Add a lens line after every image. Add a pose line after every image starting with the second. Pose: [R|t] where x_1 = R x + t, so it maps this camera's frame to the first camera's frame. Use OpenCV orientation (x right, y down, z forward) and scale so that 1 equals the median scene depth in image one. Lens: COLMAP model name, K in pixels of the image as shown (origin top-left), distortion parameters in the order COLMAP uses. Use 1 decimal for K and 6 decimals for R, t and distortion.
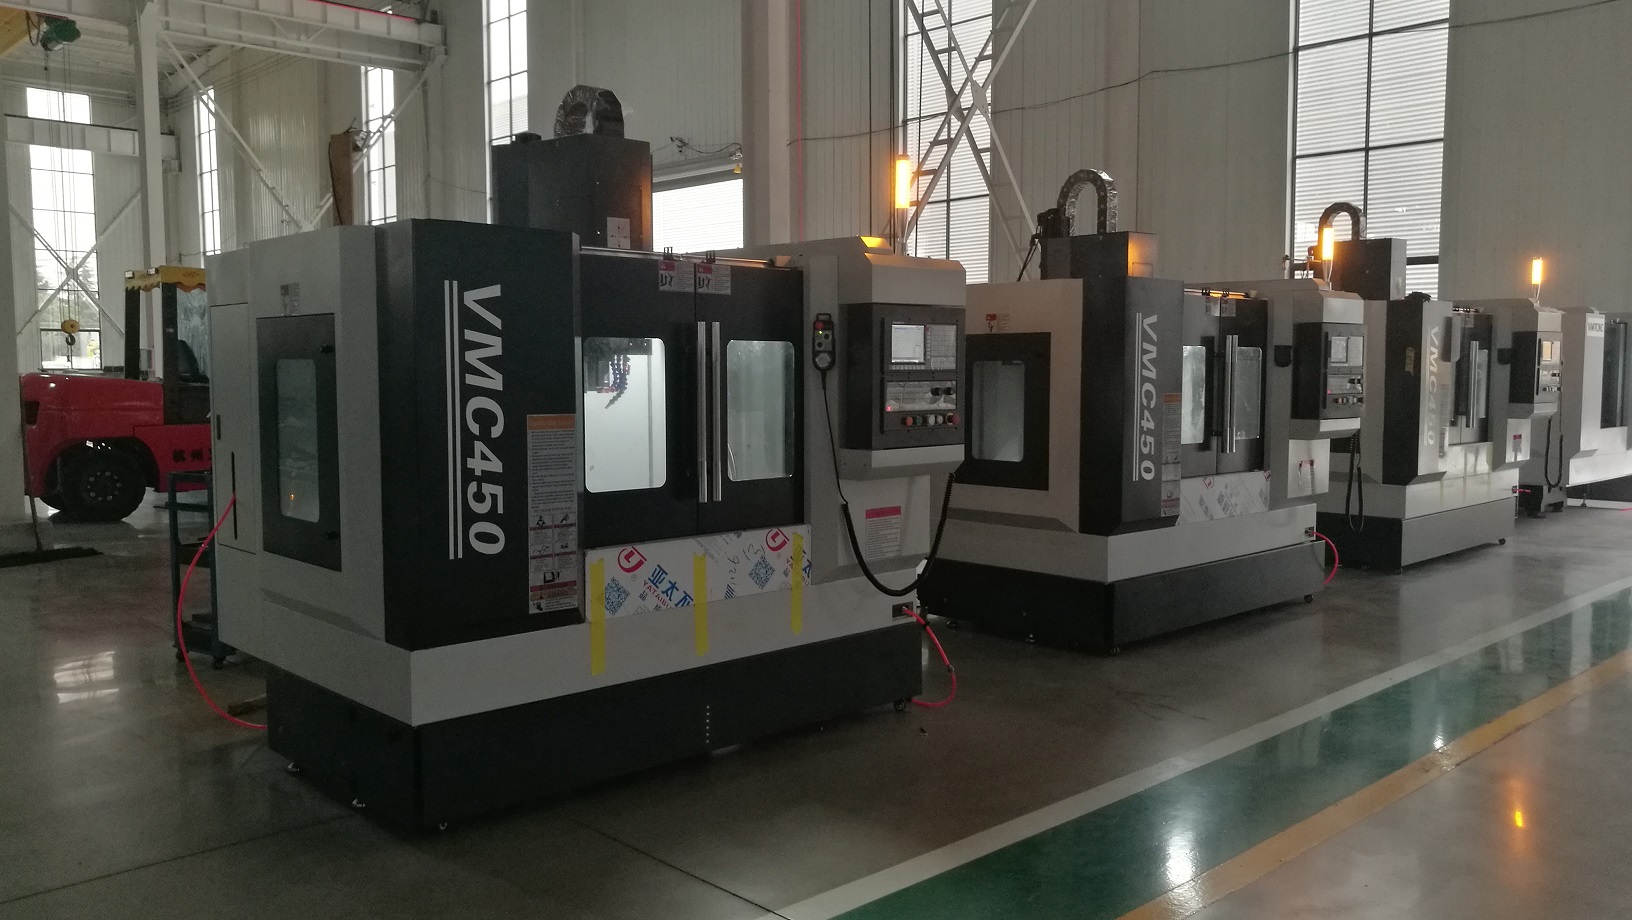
lens RADIAL K [[1302.9, 0, 807.5], [0, 1302.9, 465.0], [0, 0, 1]] dist [0.076508, -0.158976]
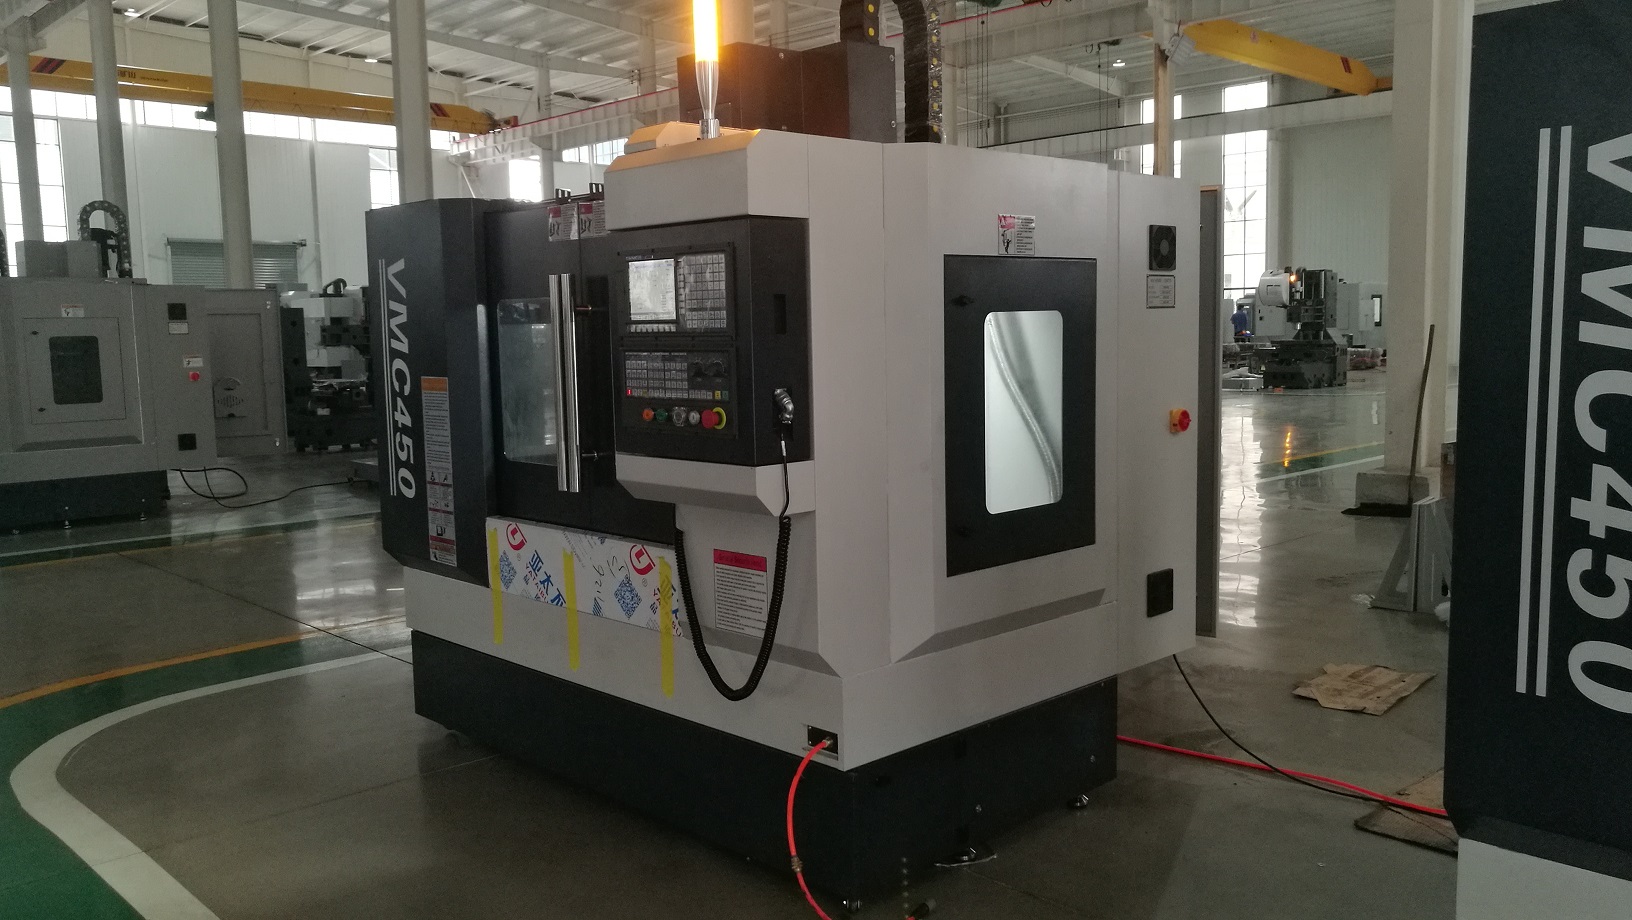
lens RADIAL K [[1305.8, 0, 806.8], [0, 1305.8, 460.1], [0, 0, 1]] dist [-0.035977, 0.000345]
pose [[0.005442, 0.102188, -0.994750, 0.725807], [-0.059400, 0.993041, 0.101688, -0.082313], [0.998219, 0.058535, 0.011474, 1.099262]]
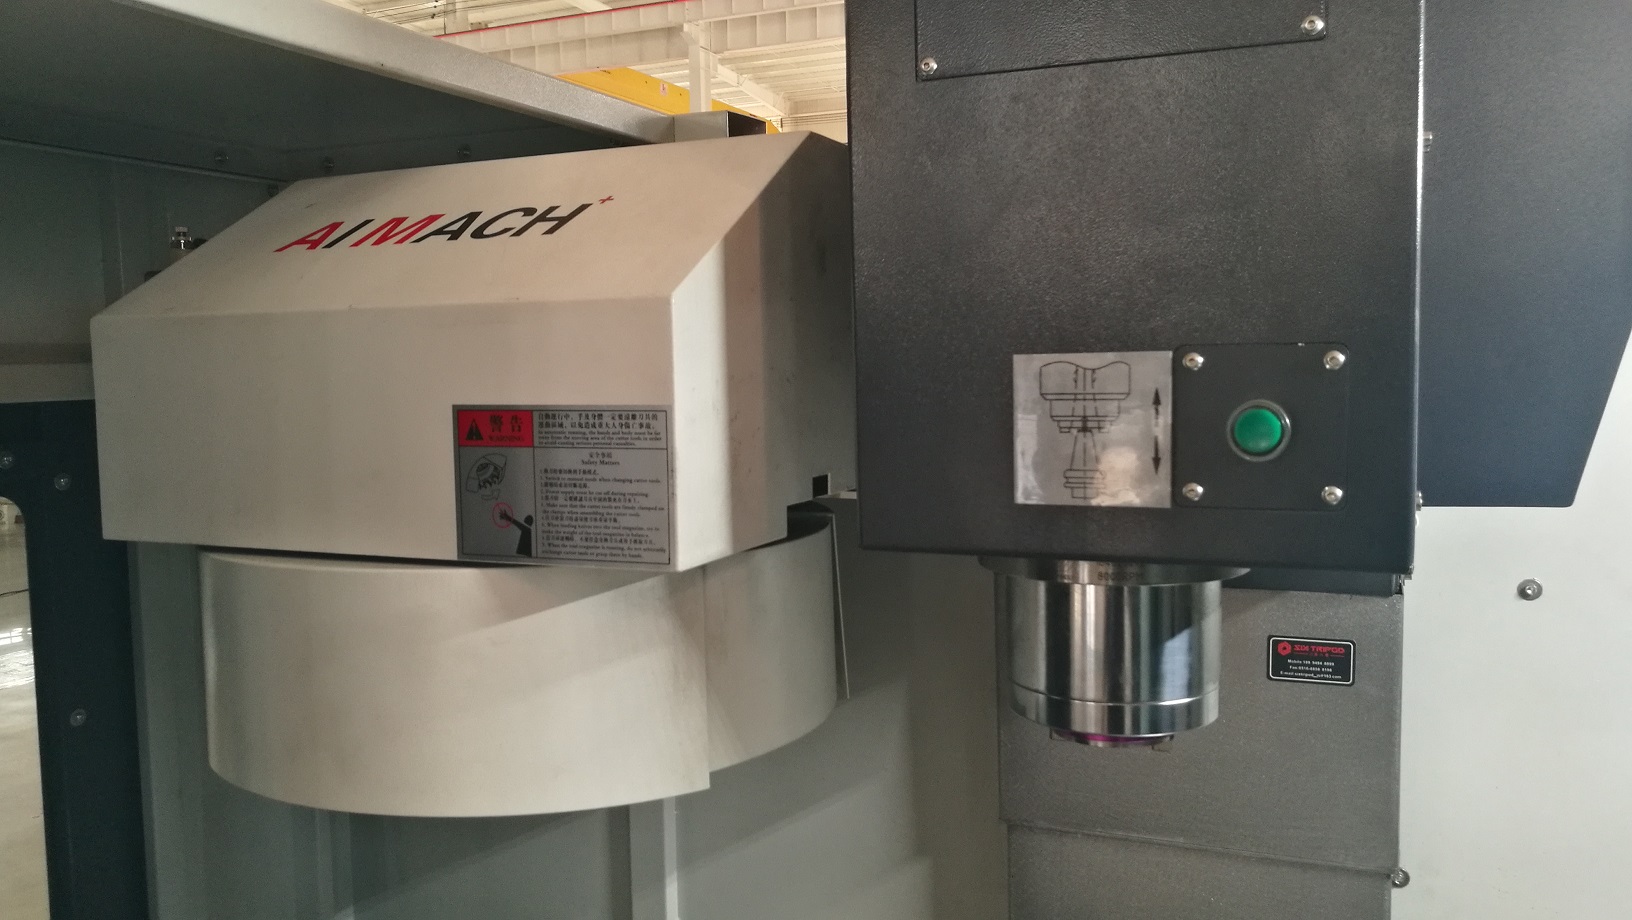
lens RADIAL K [[1278.9, 0, 827.0], [0, 1278.9, 460.7], [0, 0, 1]] dist [0.041088, -0.001138]
pose [[0.403448, 0.068529, -0.912433, -0.028188], [-0.051643, 0.997307, 0.052069, -0.105213], [0.913544, 0.026113, 0.405900, 0.955300]]
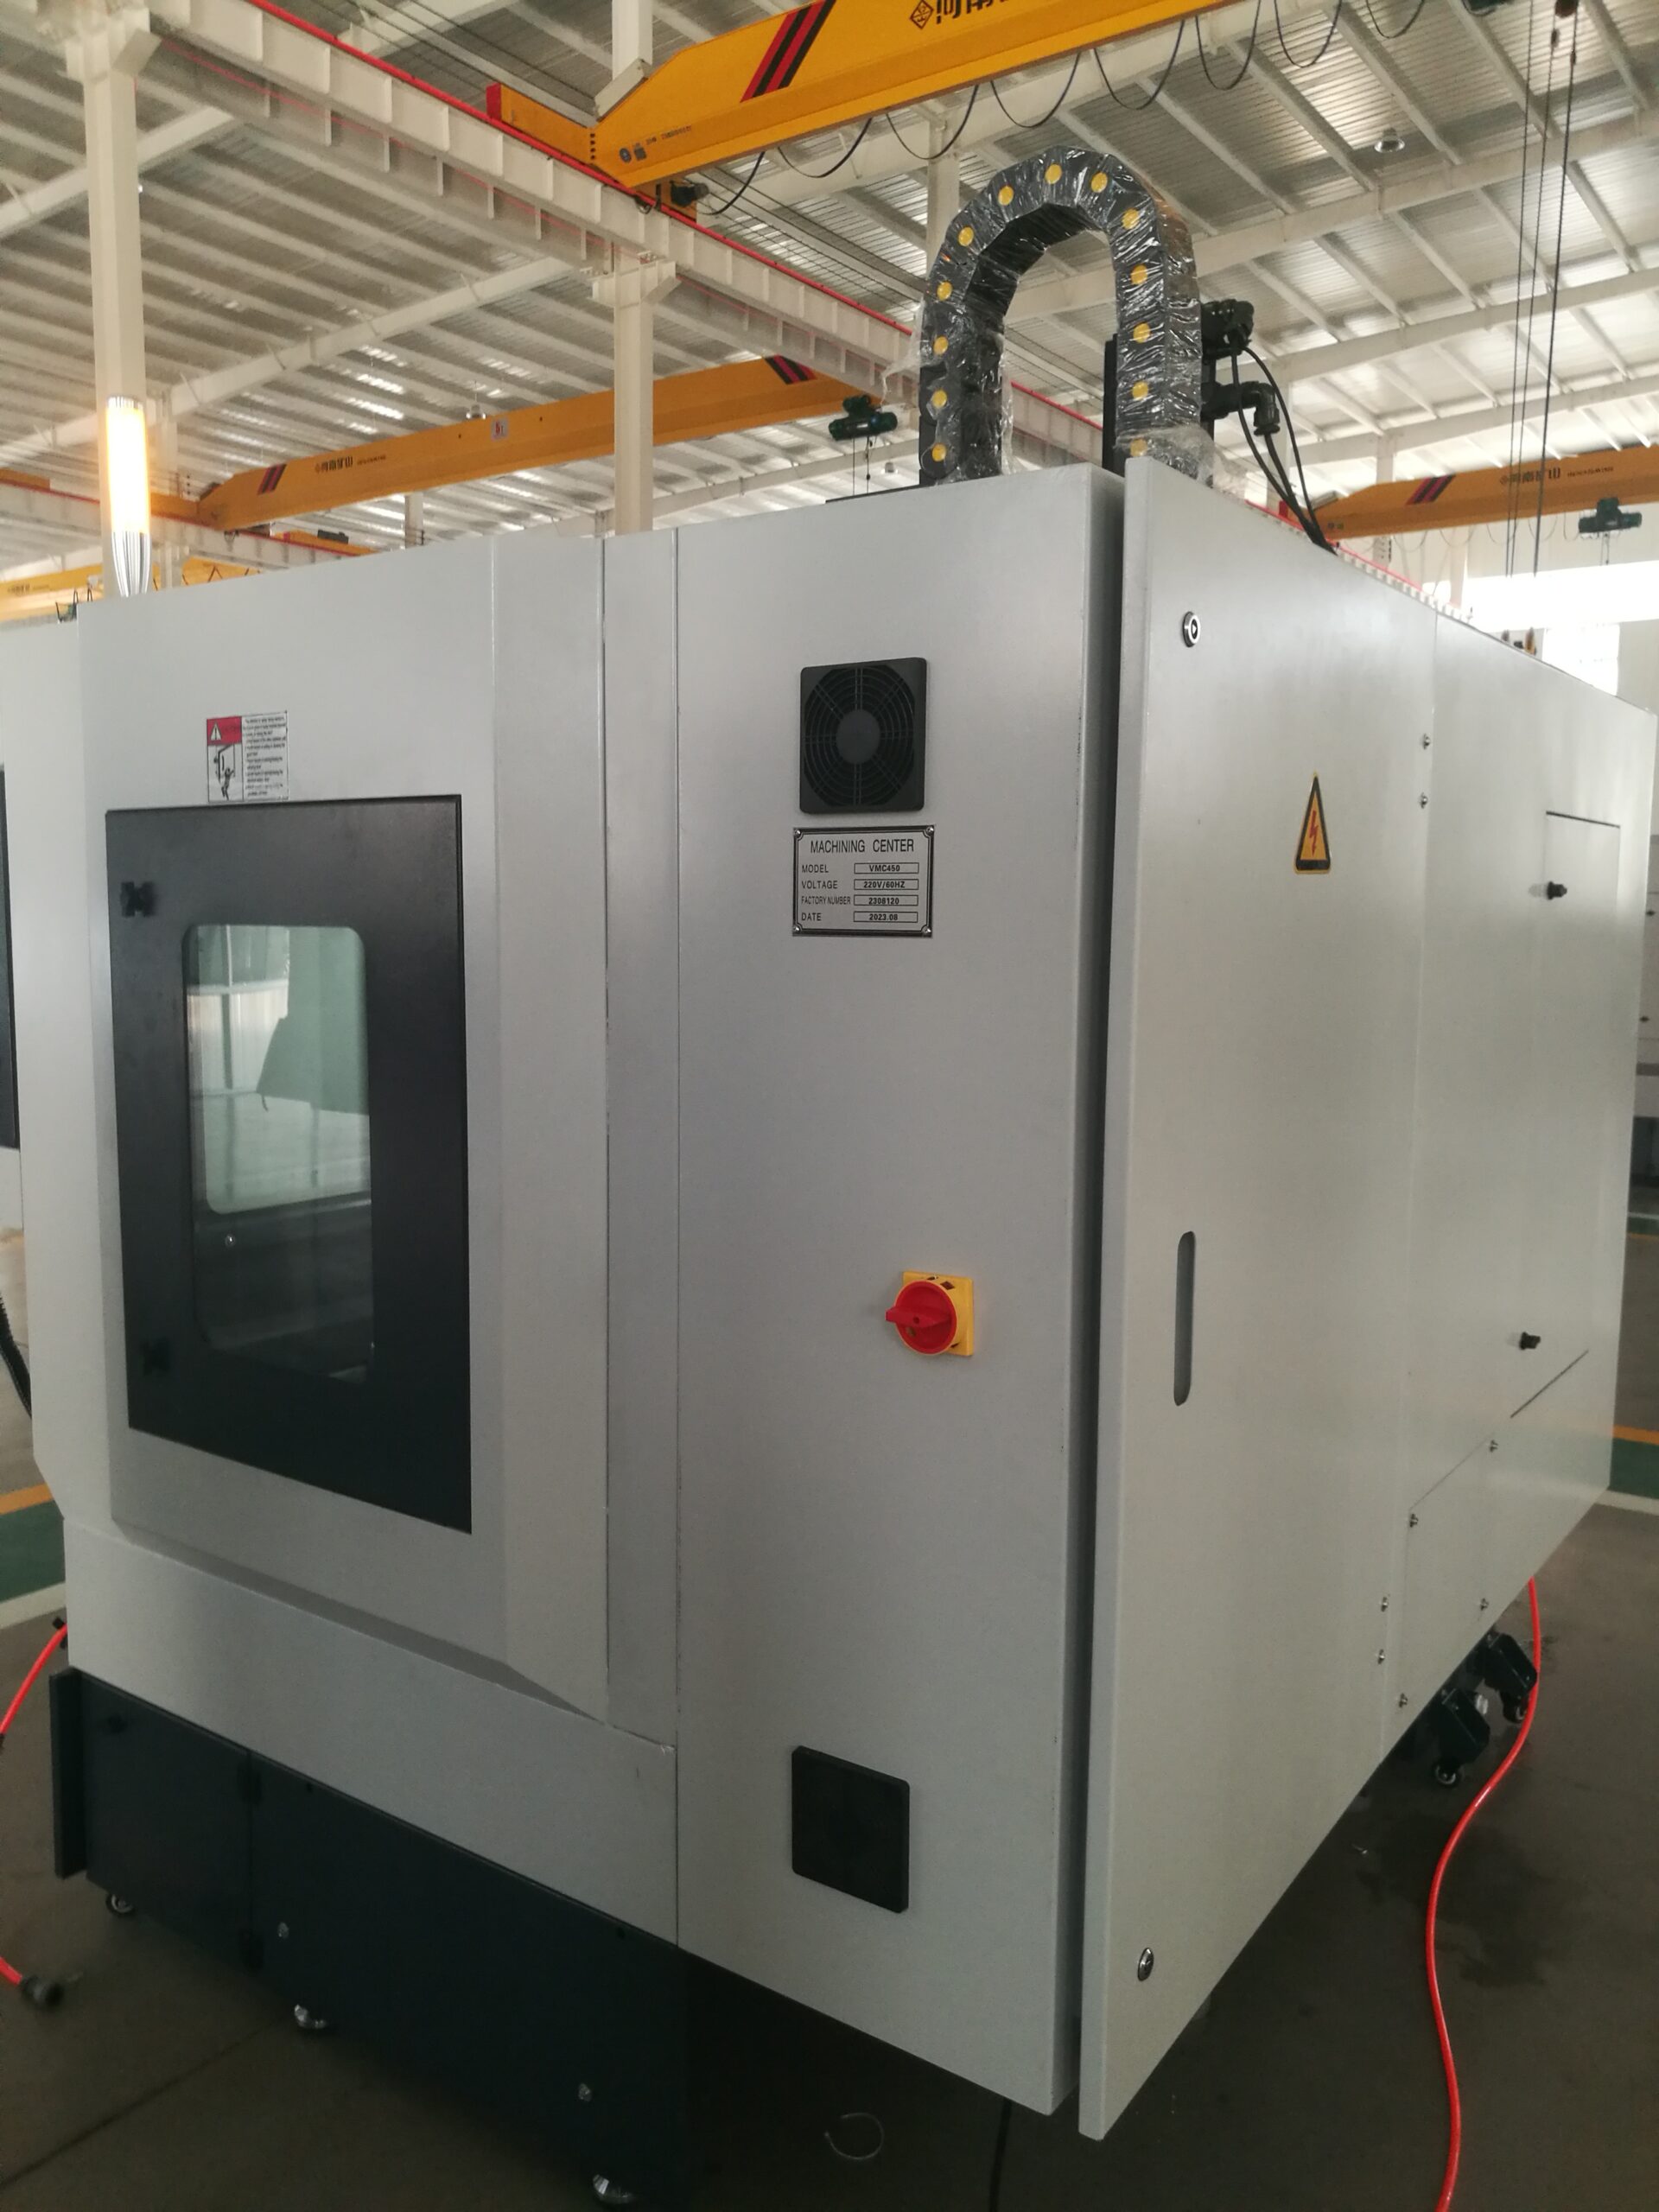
lens RADIAL K [[1738.3, 0, 829.8], [0, 1738.3, 1114.6], [0, 0, 1]] dist [0.074180, -0.096729]
pose [[-0.980285, 0.011241, -0.197268, -0.027739], [-0.028204, 0.980197, 0.196006, -0.139464], [0.195565, 0.197705, -0.960556, 1.658107]]
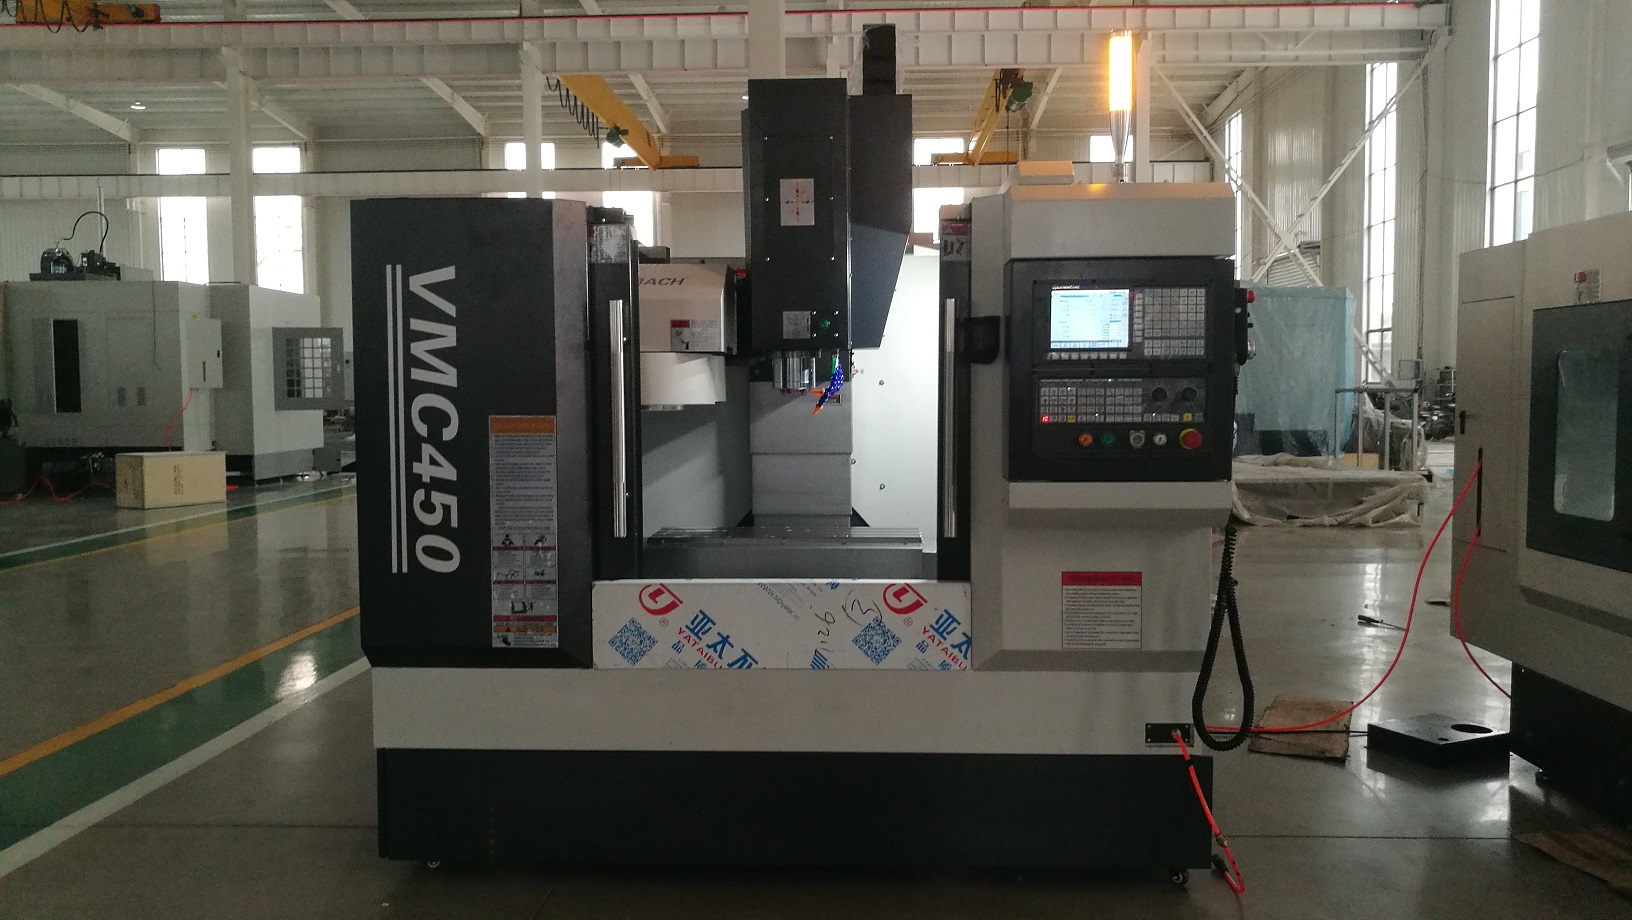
lens RADIAL K [[1295.8, 0, 797.7], [0, 1295.8, 462.3], [0, 0, 1]] dist [0.009466, -0.002953]
pose [[0.694384, 0.040255, -0.718478, 0.453786], [-0.050654, 0.998692, 0.006999, -0.020035], [0.717819, 0.031533, 0.695515, 0.464638]]
